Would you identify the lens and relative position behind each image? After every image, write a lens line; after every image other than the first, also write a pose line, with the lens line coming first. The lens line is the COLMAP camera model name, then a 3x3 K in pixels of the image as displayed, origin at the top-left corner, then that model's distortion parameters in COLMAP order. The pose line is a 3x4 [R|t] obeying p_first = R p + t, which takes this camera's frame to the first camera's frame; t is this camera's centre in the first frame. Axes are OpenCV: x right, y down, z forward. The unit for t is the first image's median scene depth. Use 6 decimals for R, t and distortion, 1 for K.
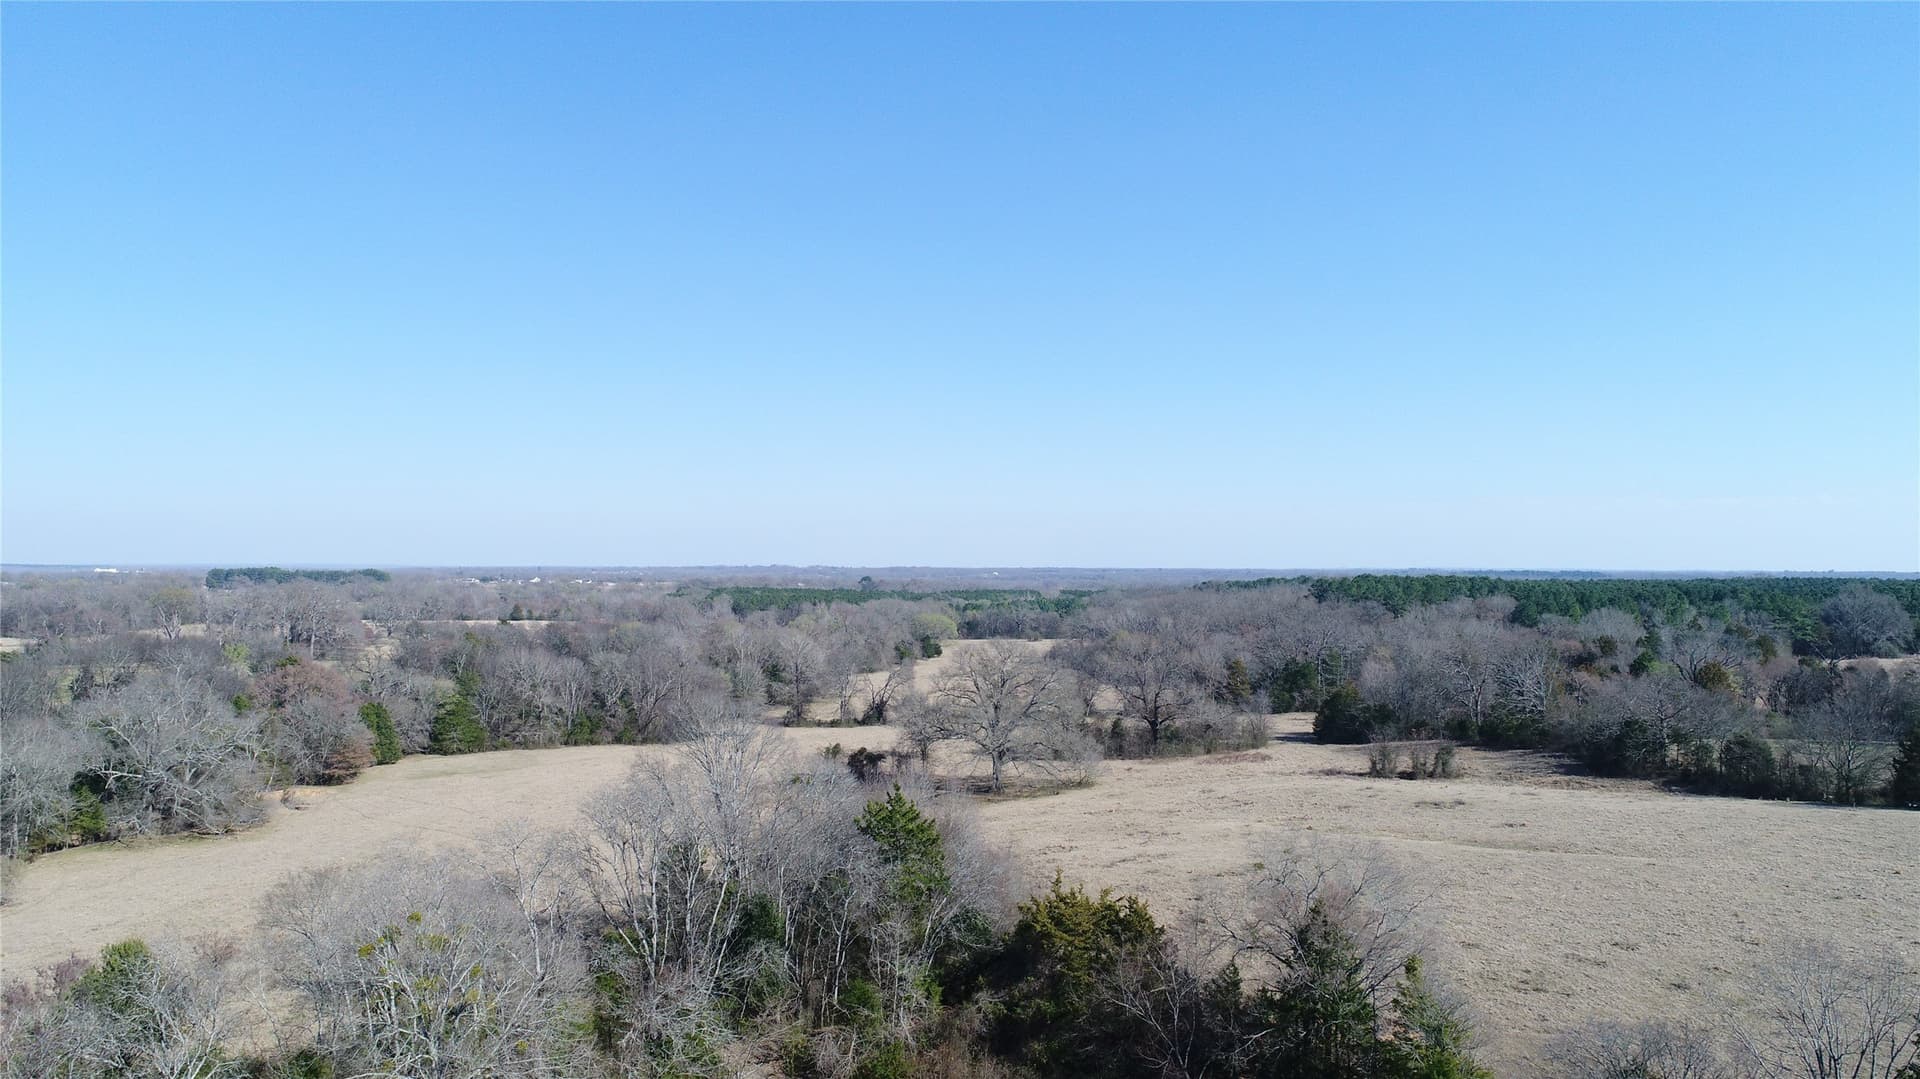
lens RADIAL K [[1288.5, 0, 957.8], [0, 1288.5, 544.3], [0, 0, 1]] dist [-0.002322, 0.005048]
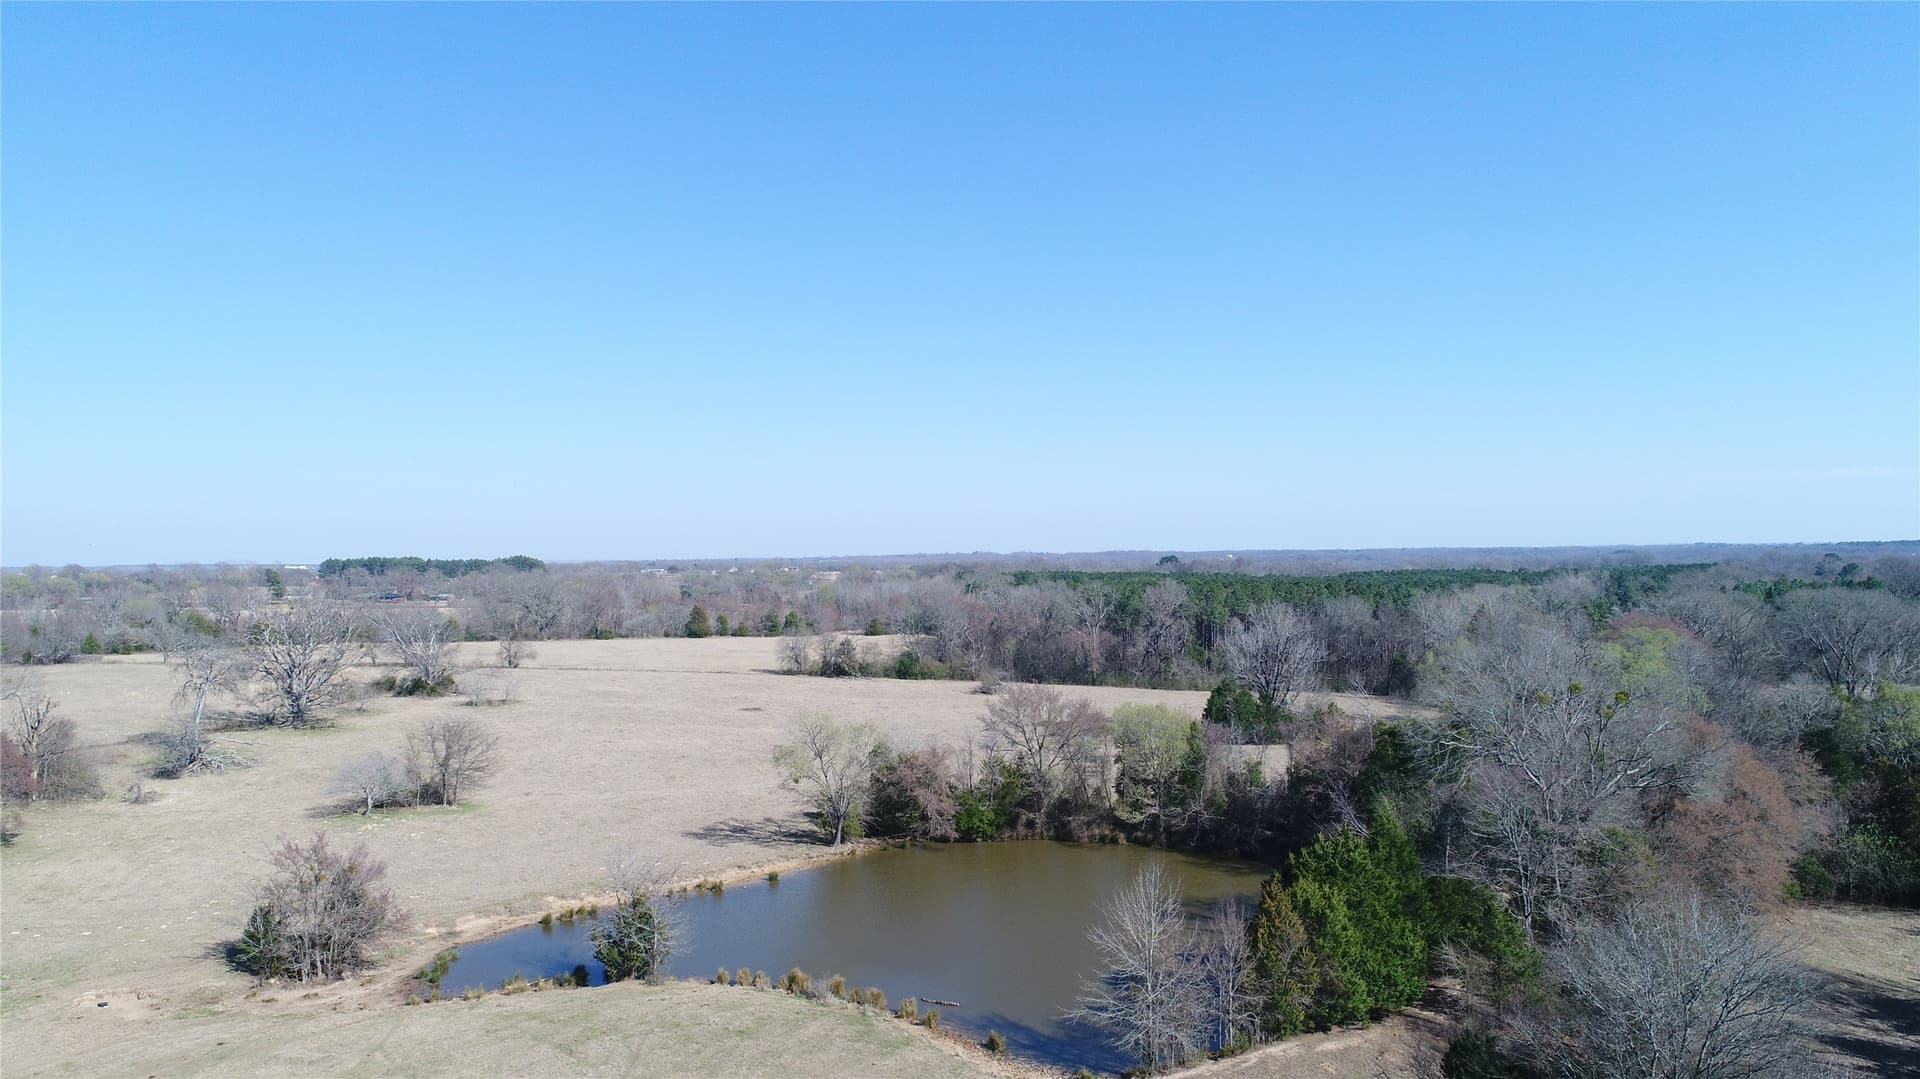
lens RADIAL K [[1288.5, 0, 957.8], [0, 1288.5, 544.3], [0, 0, 1]] dist [-0.002322, 0.005048]
pose [[0.989538, -0.018713, -0.143052, -0.556007], [0.020018, 0.999770, 0.007687, 0.066338], [0.142875, -0.010471, 0.989685, 1.705268]]
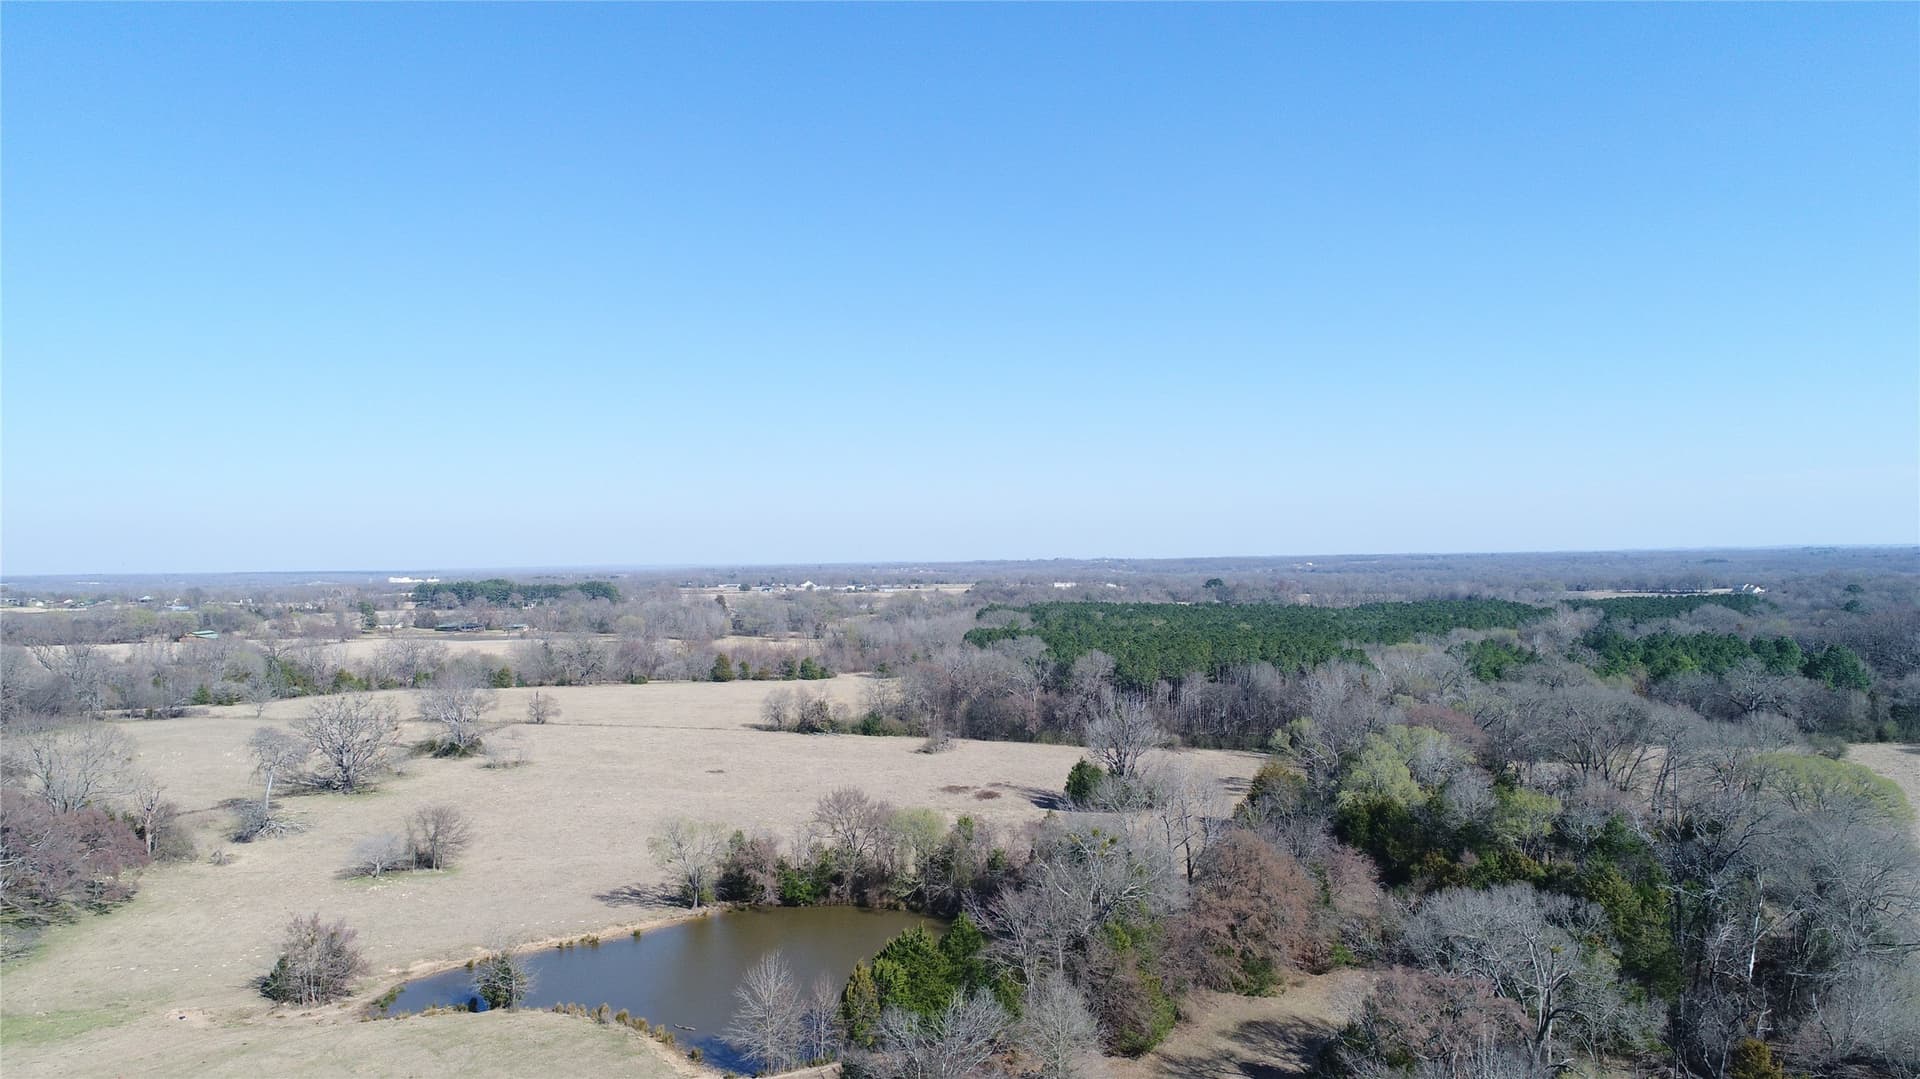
lens RADIAL K [[1288.5, 0, 957.8], [0, 1288.5, 544.3], [0, 0, 1]] dist [-0.002322, 0.005048]
pose [[0.977337, -0.021857, -0.210557, -0.383659], [0.023237, 0.999722, 0.004082, -0.011793], [0.210409, -0.008882, 0.977573, 1.538813]]
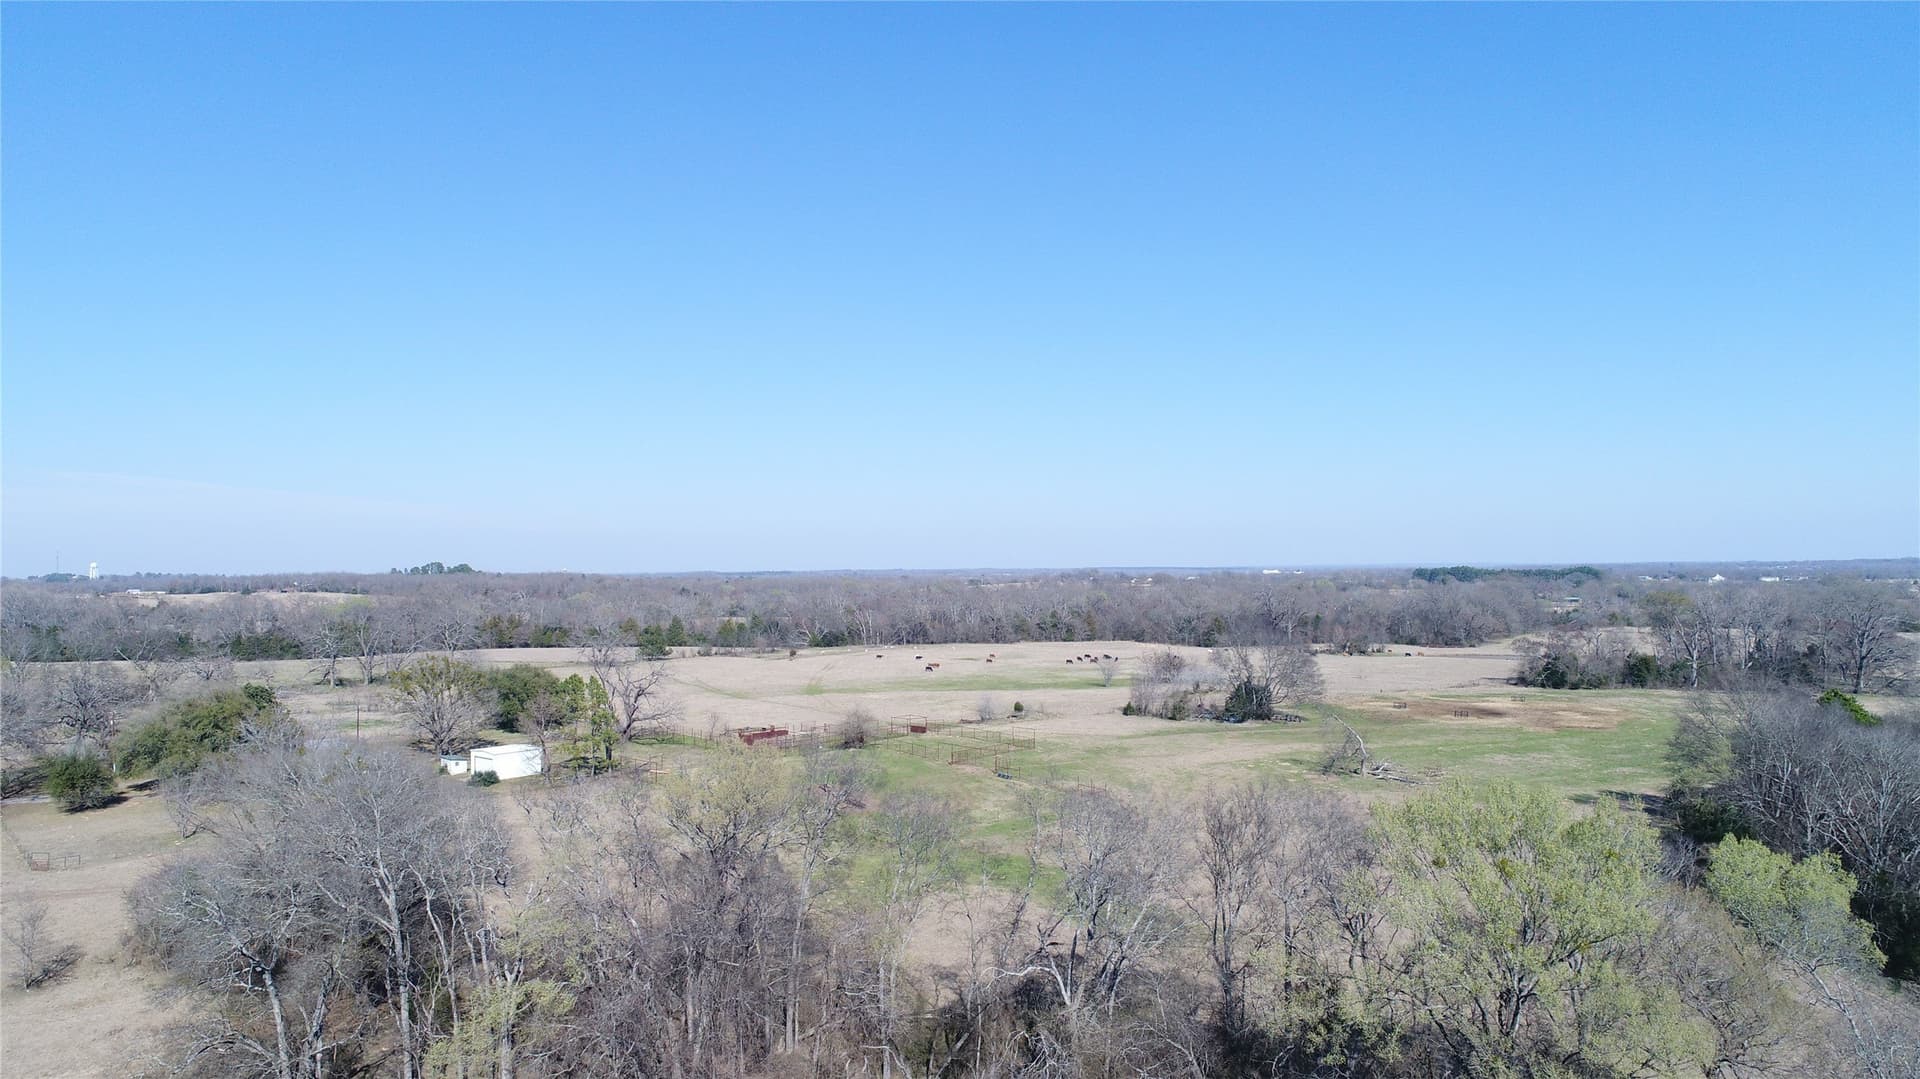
lens RADIAL K [[1288.5, 0, 957.8], [0, 1288.5, 544.3], [0, 0, 1]] dist [-0.002322, 0.005048]
pose [[0.699328, -0.025329, -0.714352, -0.662183], [0.026539, 0.999603, -0.009462, 0.003893], [0.714308, -0.012341, 0.699723, 0.289165]]
